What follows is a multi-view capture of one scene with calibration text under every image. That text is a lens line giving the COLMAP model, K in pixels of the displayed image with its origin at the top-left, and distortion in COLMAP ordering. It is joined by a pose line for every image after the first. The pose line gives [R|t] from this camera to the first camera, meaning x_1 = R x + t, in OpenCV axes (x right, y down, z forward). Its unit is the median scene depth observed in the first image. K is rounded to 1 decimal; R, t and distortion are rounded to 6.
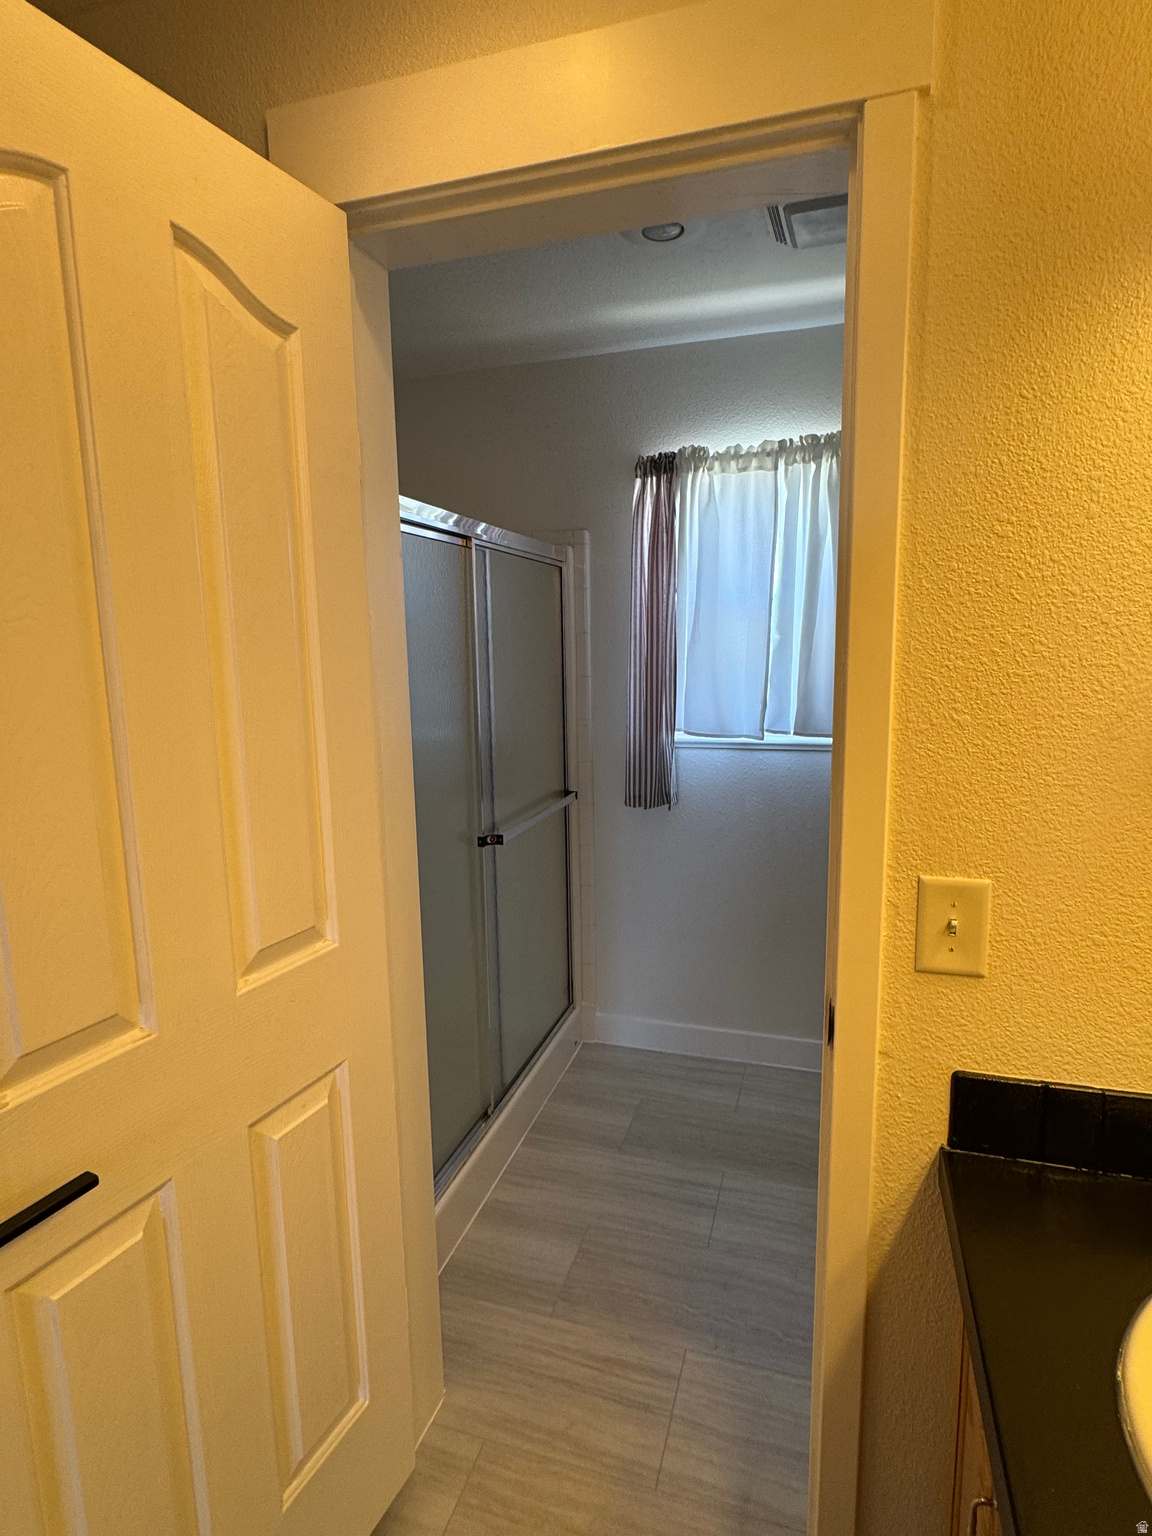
lens RADIAL K [[834.2, 0, 569.1], [0, 834.2, 764.2], [0, 0, 1]] dist [0.000880, 0.001600]
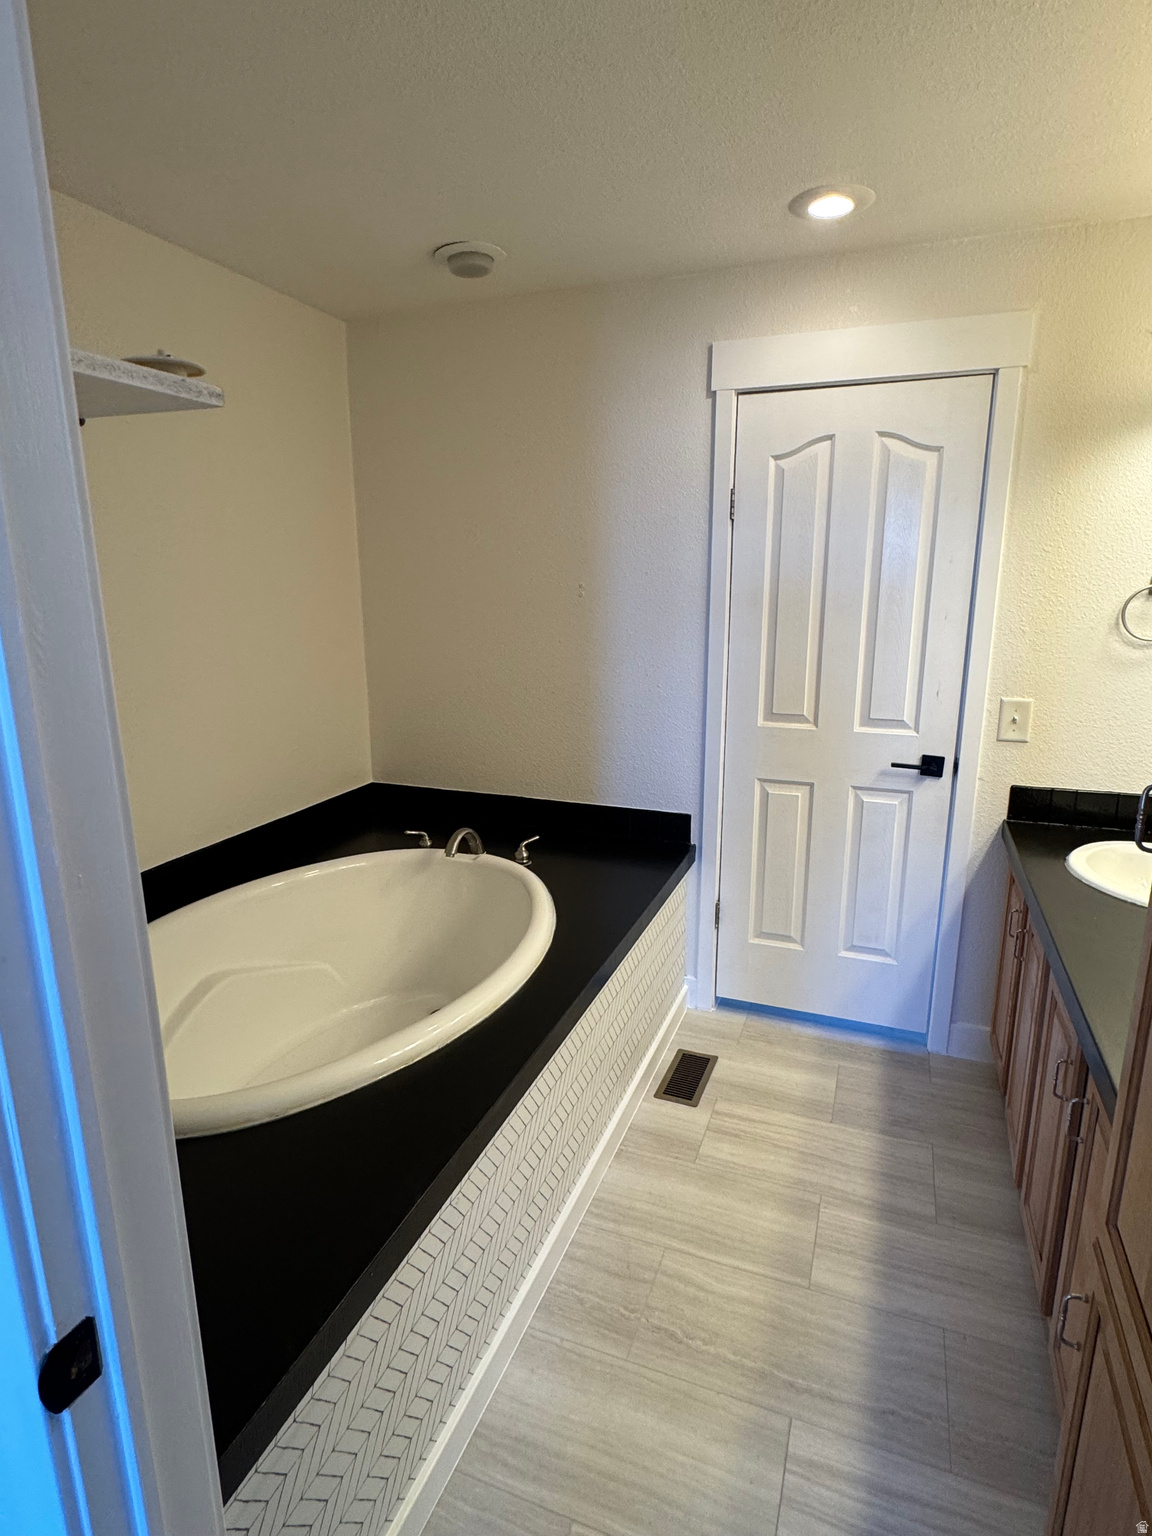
lens RADIAL K [[834.2, 0, 576.9], [0, 834.2, 773.7], [0, 0, 1]] dist [0.000880, 0.001600]
pose [[0.997254, 0.026499, -0.069152, -0.578260], [-0.020651, 0.996256, 0.083944, 0.171903], [0.071118, -0.082285, 0.994068, -1.374931]]
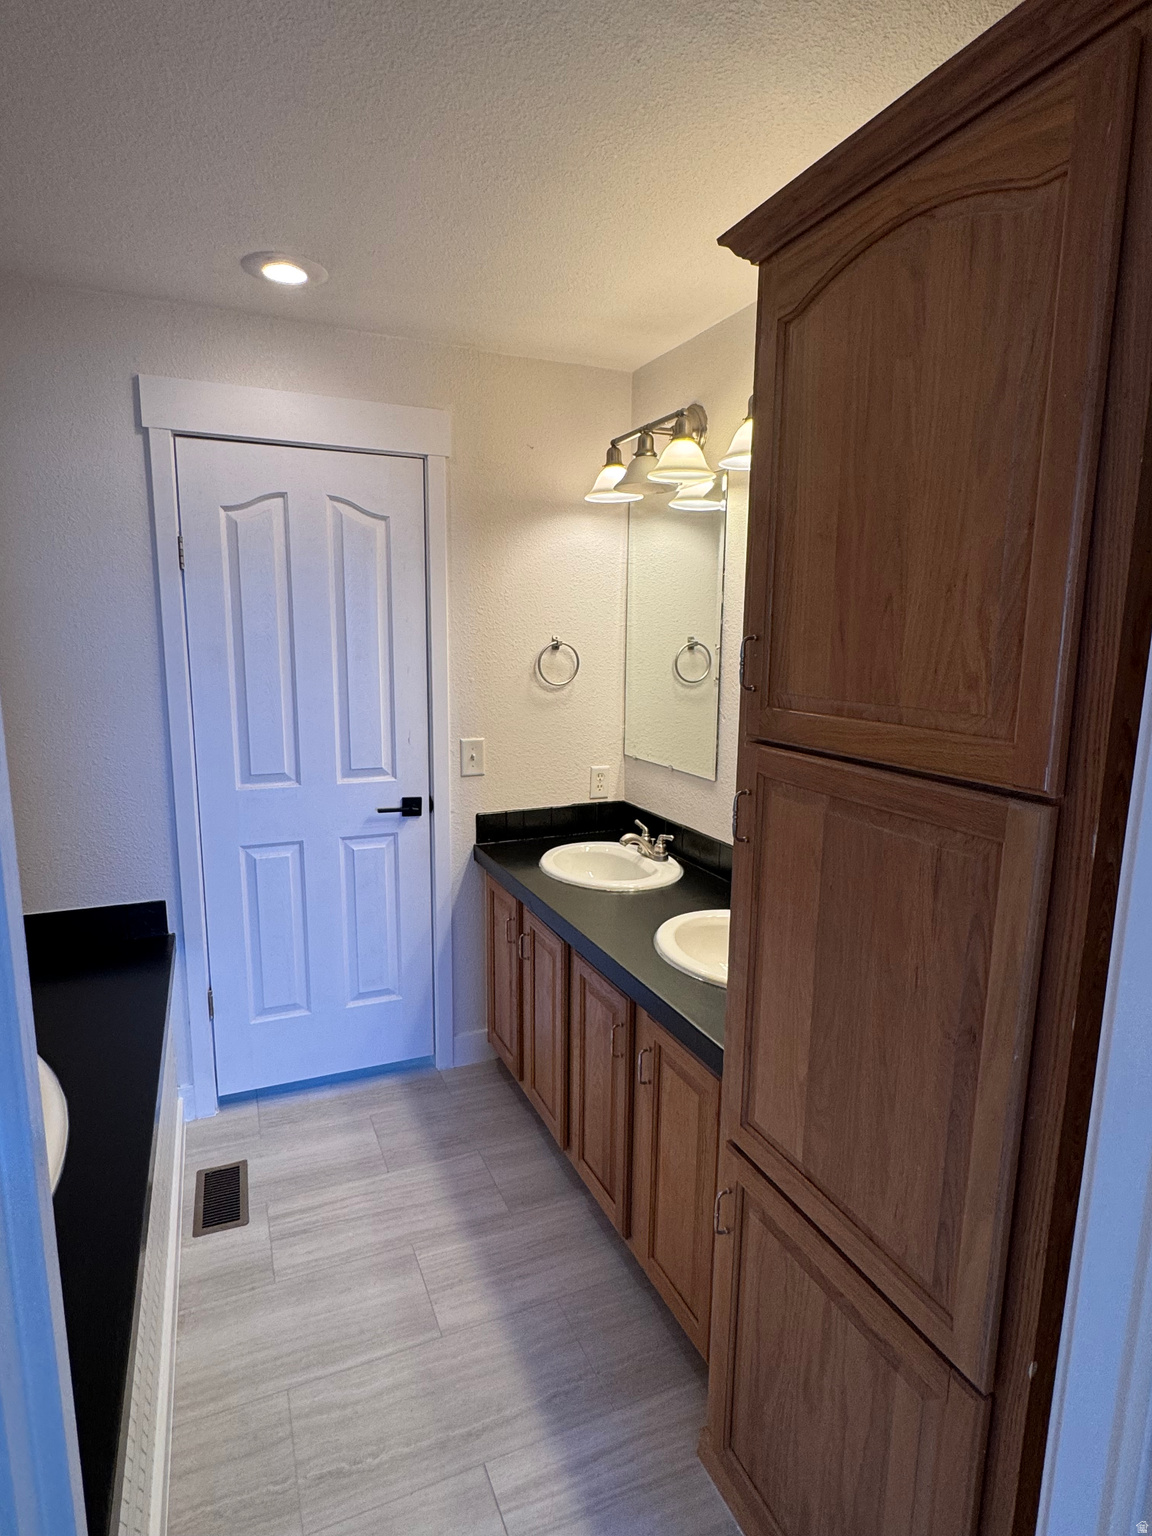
lens RADIAL K [[834.2, 0, 576.4], [0, 834.2, 773.0], [0, 0, 1]] dist [0.000880, 0.001600]
pose [[0.758056, -0.089694, 0.645993, -1.001693], [0.077928, 0.995859, 0.046825, 0.144535], [-0.647517, 0.014845, 0.761906, -1.225363]]
